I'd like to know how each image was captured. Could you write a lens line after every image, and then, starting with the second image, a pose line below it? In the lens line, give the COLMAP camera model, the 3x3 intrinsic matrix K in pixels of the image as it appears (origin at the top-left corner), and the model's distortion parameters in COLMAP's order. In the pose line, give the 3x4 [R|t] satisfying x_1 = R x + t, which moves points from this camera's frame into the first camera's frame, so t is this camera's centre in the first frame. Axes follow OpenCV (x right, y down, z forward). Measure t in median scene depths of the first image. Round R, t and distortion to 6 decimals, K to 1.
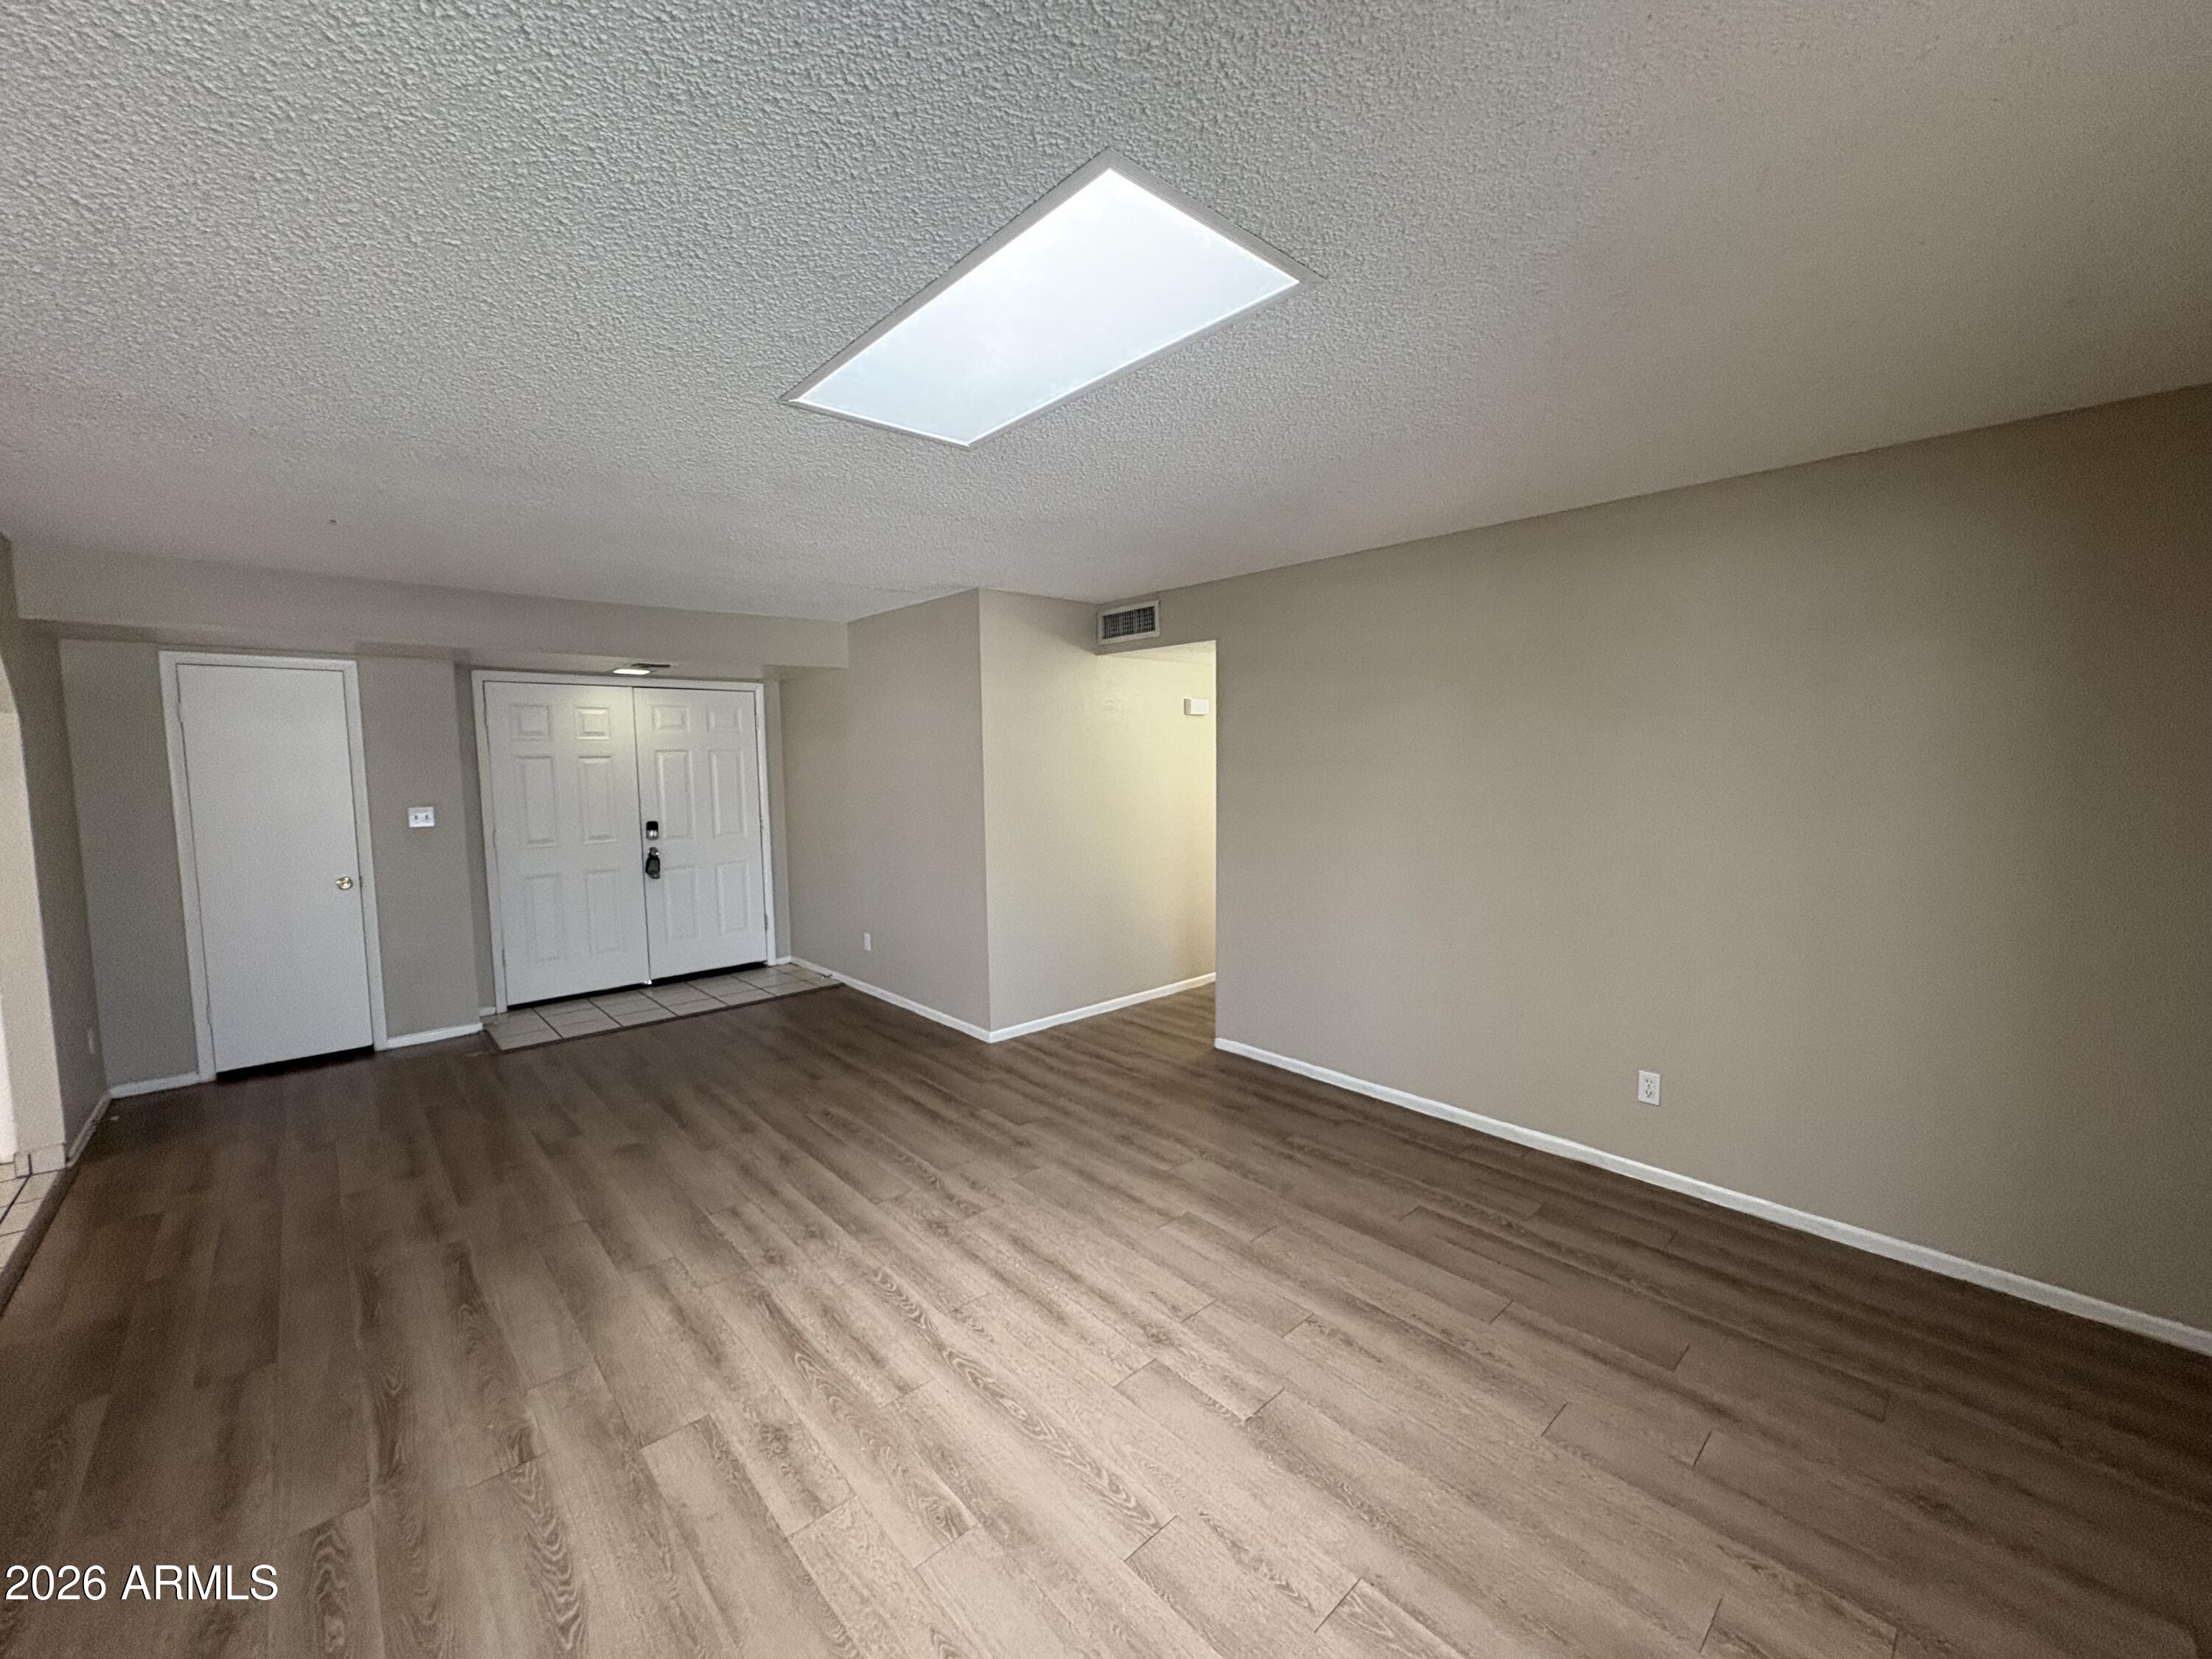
lens RADIAL K [[888.8, 0, 1106.0], [0, 888.8, 829.5], [0, 0, 1]] dist [-0.002612, -0.000495]
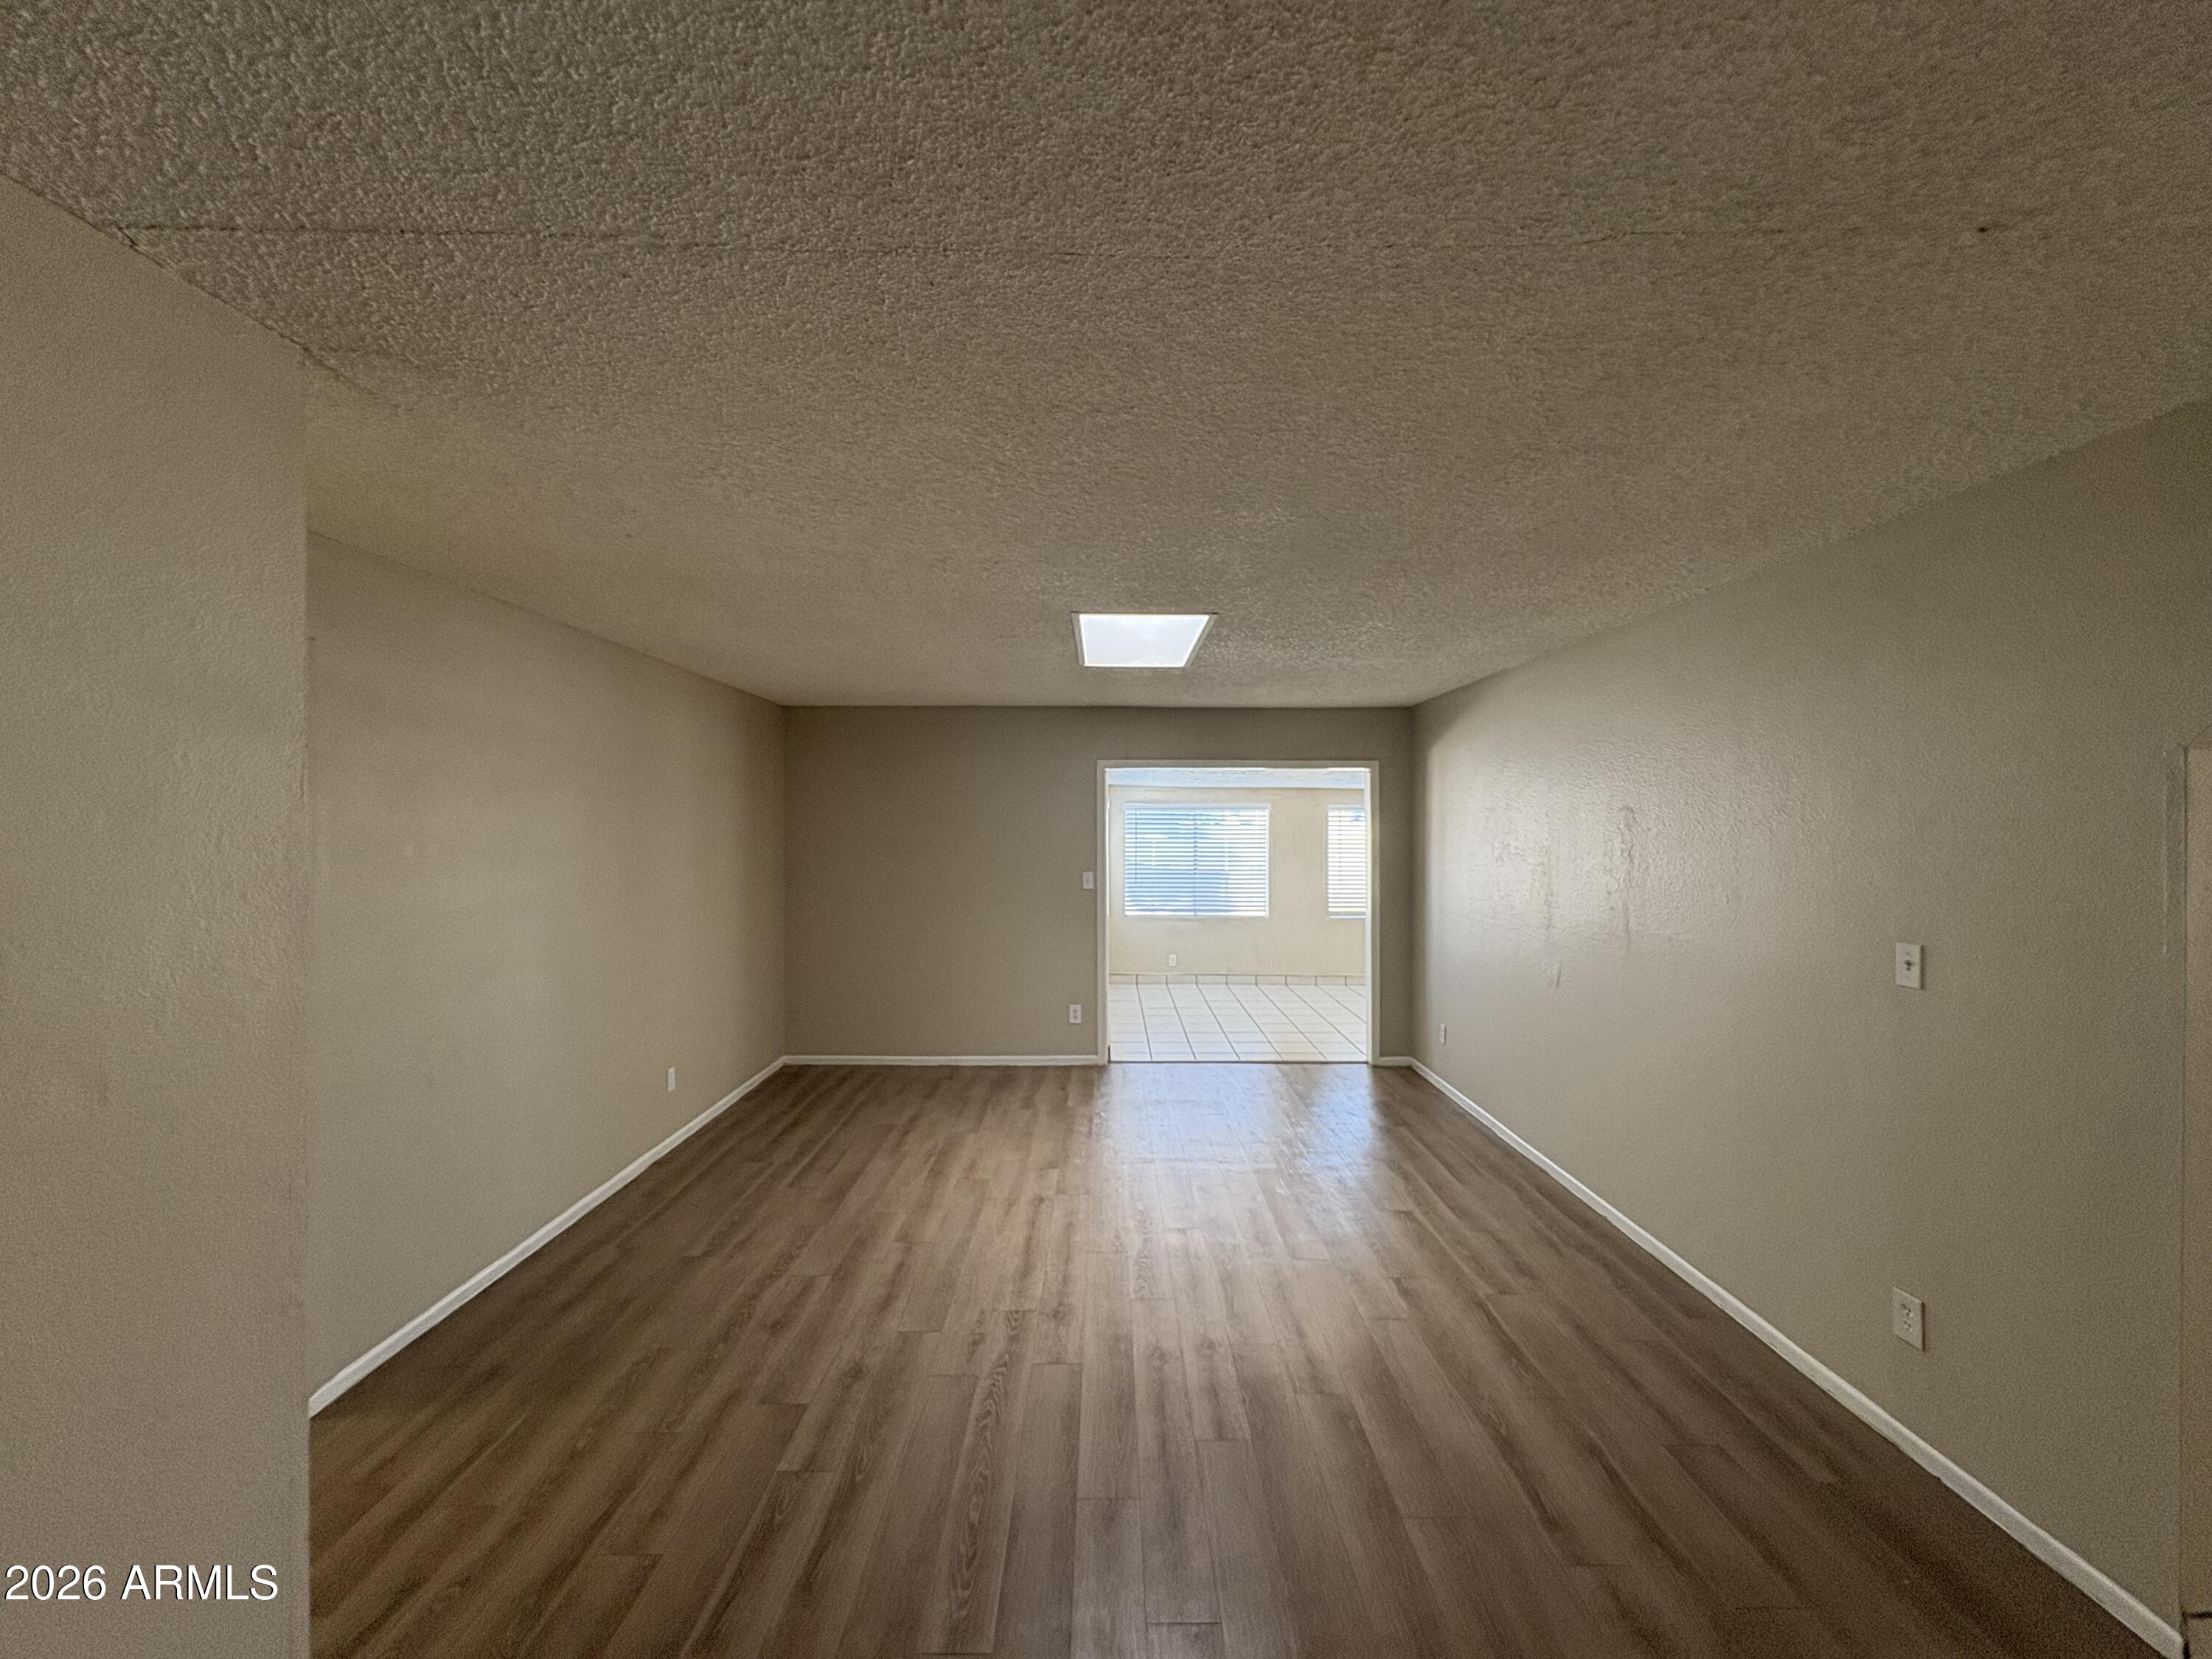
lens RADIAL K [[888.8, 0, 1106.0], [0, 888.8, 829.5], [0, 0, 1]] dist [-0.002612, -0.000495]
pose [[-0.741364, 0.007185, 0.671064, -0.883875], [0.066147, 0.995856, 0.062415, -0.152893], [-0.667835, 0.090661, -0.738767, 1.616703]]
